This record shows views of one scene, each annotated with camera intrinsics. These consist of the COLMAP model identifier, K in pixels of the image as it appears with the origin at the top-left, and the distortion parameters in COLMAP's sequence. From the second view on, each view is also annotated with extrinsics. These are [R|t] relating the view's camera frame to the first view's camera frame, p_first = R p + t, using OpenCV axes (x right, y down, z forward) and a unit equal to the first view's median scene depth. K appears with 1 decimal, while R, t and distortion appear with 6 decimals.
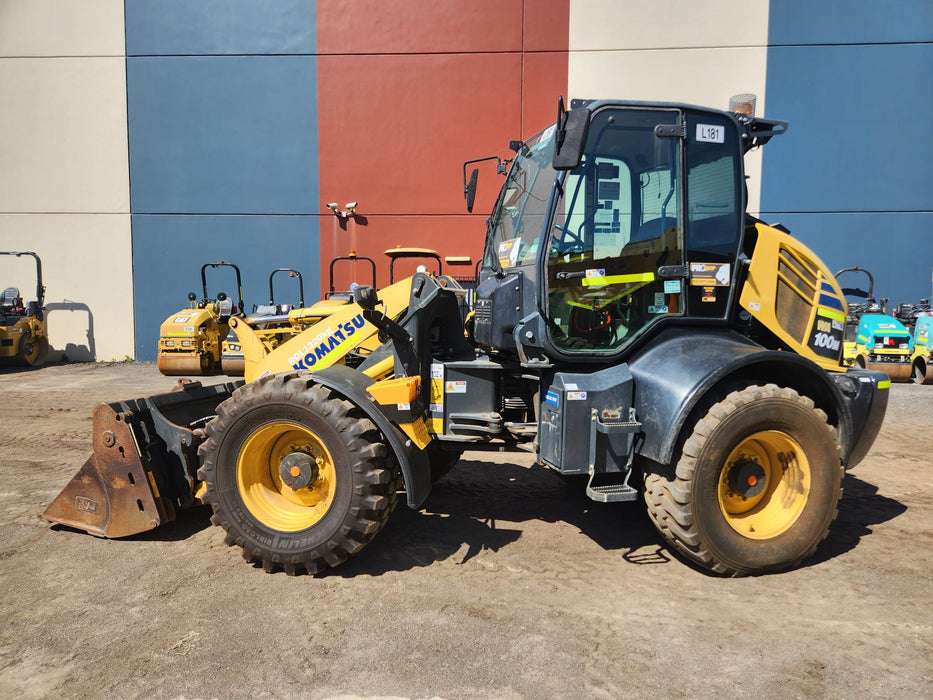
lens RADIAL K [[624.7, 0, 472.8], [0, 624.7, 350.5], [0, 0, 1]] dist [0.077178, -0.068270]
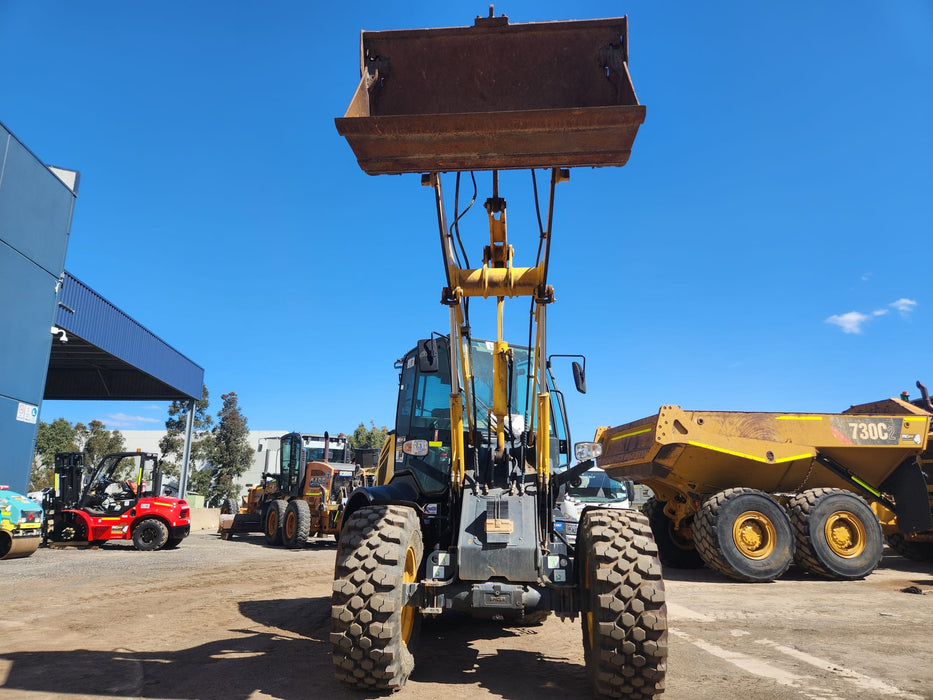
lens RADIAL K [[624.7, 0, 467.6], [0, 624.7, 350.2], [0, 0, 1]] dist [0.077178, -0.068270]
pose [[-0.178328, 0.226891, 0.957455, -1.306682], [0.056519, 0.973807, -0.220240, -0.013634], [-0.982346, 0.014839, -0.186481, 1.357130]]
